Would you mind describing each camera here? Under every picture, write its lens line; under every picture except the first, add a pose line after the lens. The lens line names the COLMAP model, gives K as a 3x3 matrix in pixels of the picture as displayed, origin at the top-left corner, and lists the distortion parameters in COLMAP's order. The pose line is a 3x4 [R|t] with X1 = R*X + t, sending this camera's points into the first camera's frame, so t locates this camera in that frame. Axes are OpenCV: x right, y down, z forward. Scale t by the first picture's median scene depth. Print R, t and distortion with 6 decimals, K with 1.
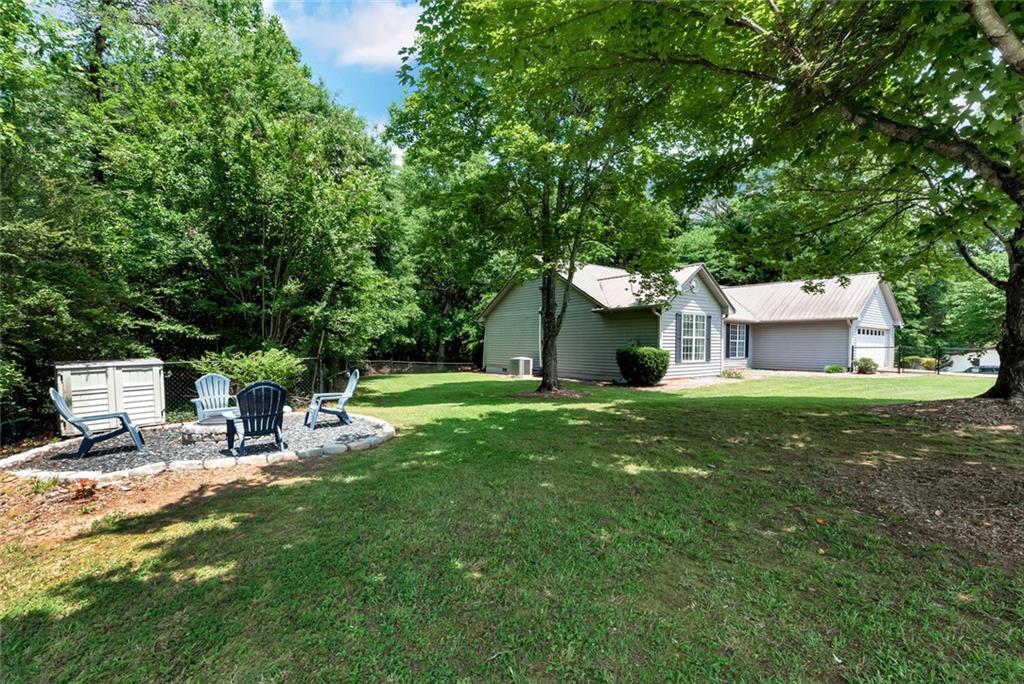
lens RADIAL K [[447.3, 0, 510.9], [0, 447.3, 344.1], [0, 0, 1]] dist [0.001693, 0.000137]
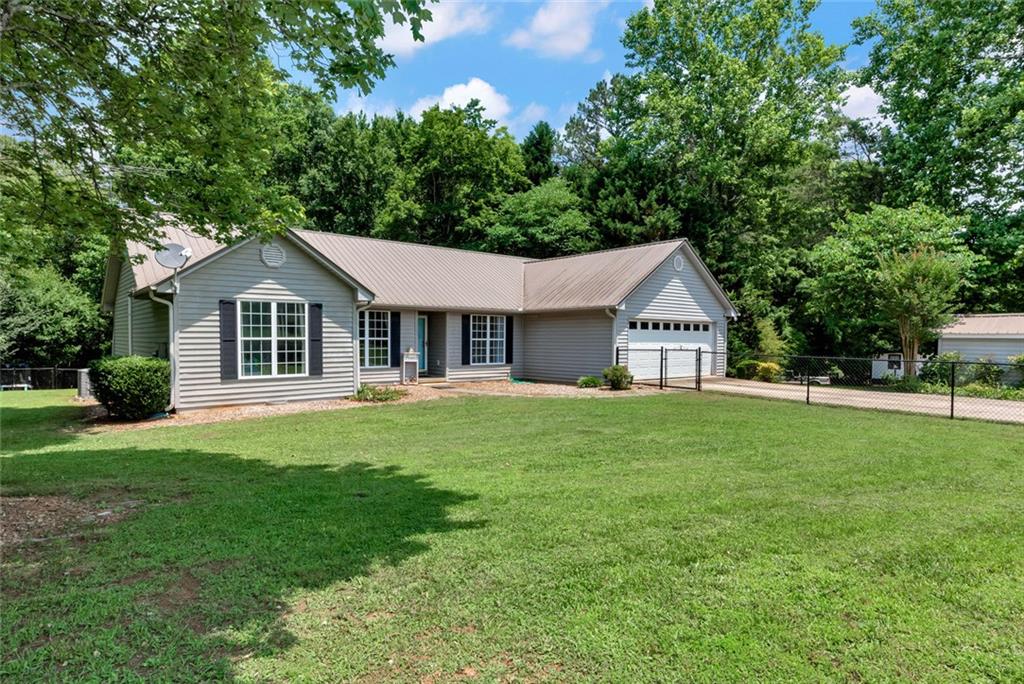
lens RADIAL K [[570.4, 0, 509.7], [0, 570.4, 345.3], [0, 0, 1]] dist [0.021090, -0.000339]
pose [[0.998073, -0.004689, 0.061869, 0.507269], [0.003701, 0.999864, 0.016074, -0.012648], [-0.061936, -0.015814, 0.997955, 0.134982]]
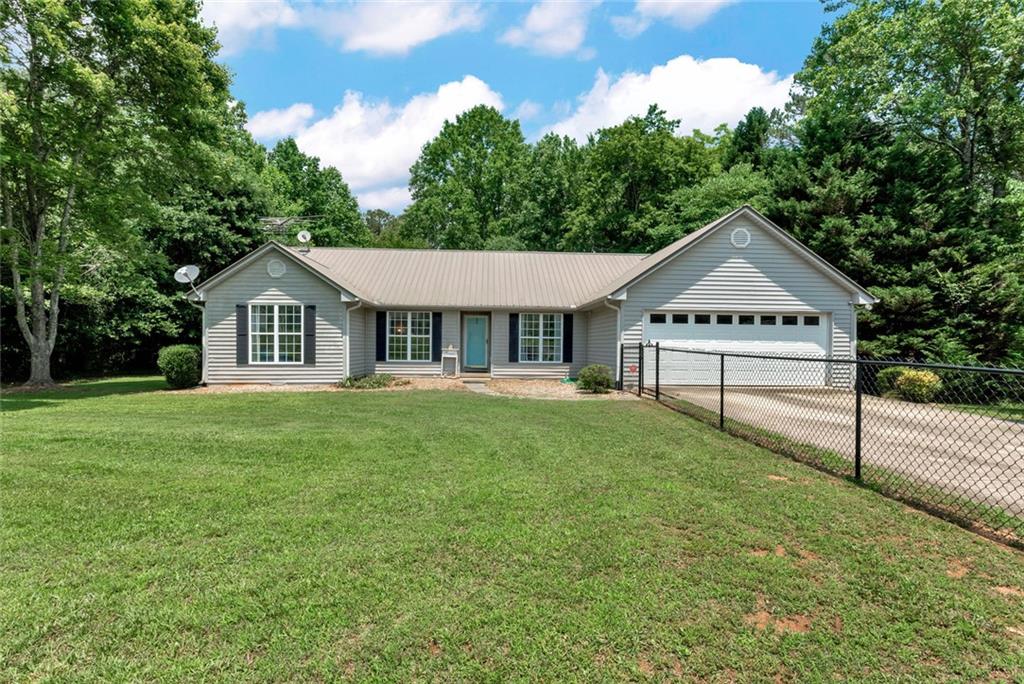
lens RADIAL K [[490.4, 0, 512.3], [0, 490.4, 343.2], [0, 0, 1]] dist [0.005829, 0.002364]
pose [[0.843830, -0.002715, -0.536604, 0.911756], [0.001091, 0.999994, -0.003345, 0.004176], [0.536610, 0.002237, 0.843828, 0.359264]]
